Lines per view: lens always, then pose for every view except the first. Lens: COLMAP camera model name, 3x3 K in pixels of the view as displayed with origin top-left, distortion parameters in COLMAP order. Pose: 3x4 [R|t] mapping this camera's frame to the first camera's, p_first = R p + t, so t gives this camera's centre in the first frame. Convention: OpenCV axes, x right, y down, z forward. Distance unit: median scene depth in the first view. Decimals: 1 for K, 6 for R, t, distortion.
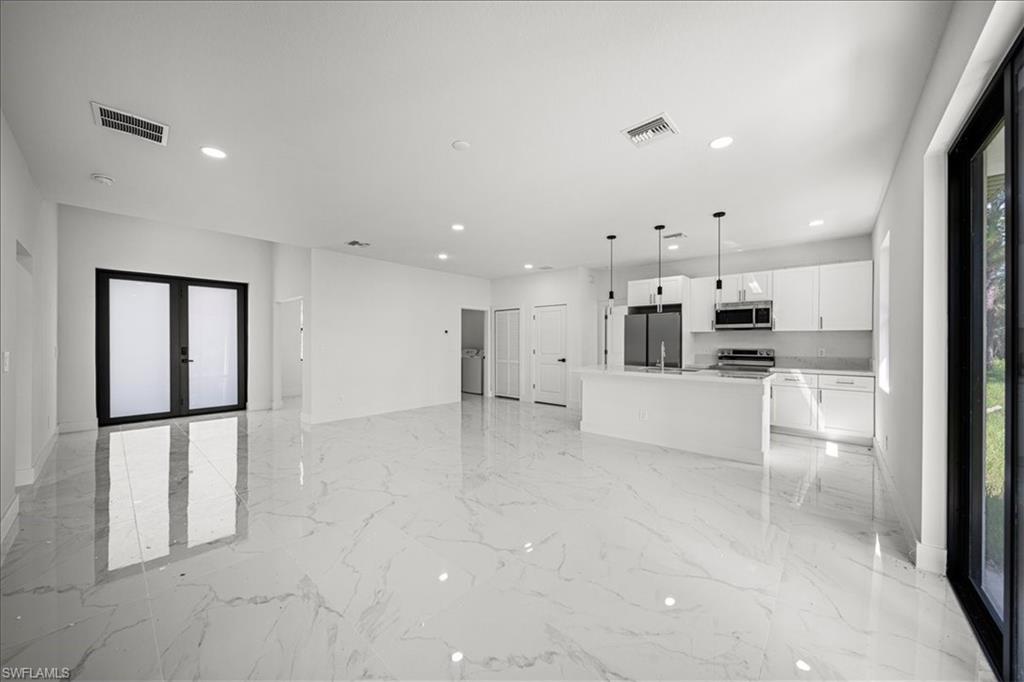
lens RADIAL K [[362.4, 0, 513.0], [0, 362.4, 339.7], [0, 0, 1]] dist [0.000220, -0.000325]
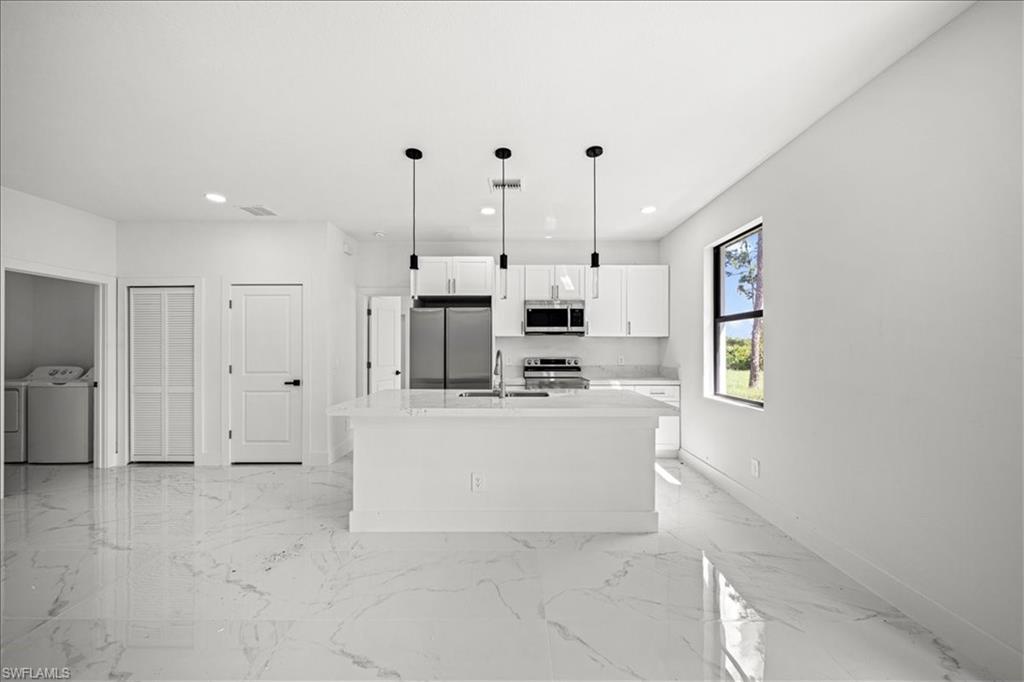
lens RADIAL K [[362.4, 0, 511.2], [0, 362.4, 346.0], [0, 0, 1]] dist [0.000220, -0.000325]
pose [[0.753531, 0.001173, 0.657411, 0.025859], [-0.000113, 0.999999, -0.001655, 0.000315], [-0.657412, 0.001173, 0.753530, 0.447084]]
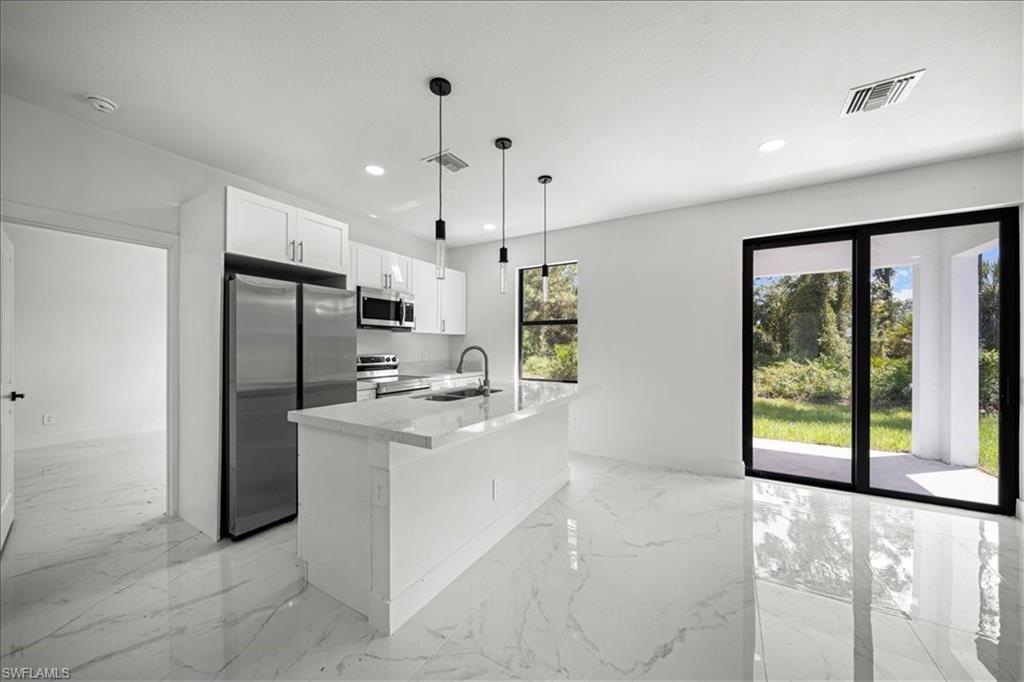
lens RADIAL K [[362.4, 0, 513.3], [0, 362.4, 347.5], [0, 0, 1]] dist [0.000220, -0.000325]
pose [[-0.193153, -0.009153, 0.981126, -0.123160], [-0.008635, 0.999934, 0.007628, 0.002710], [-0.981131, -0.006998, -0.193219, 0.880289]]
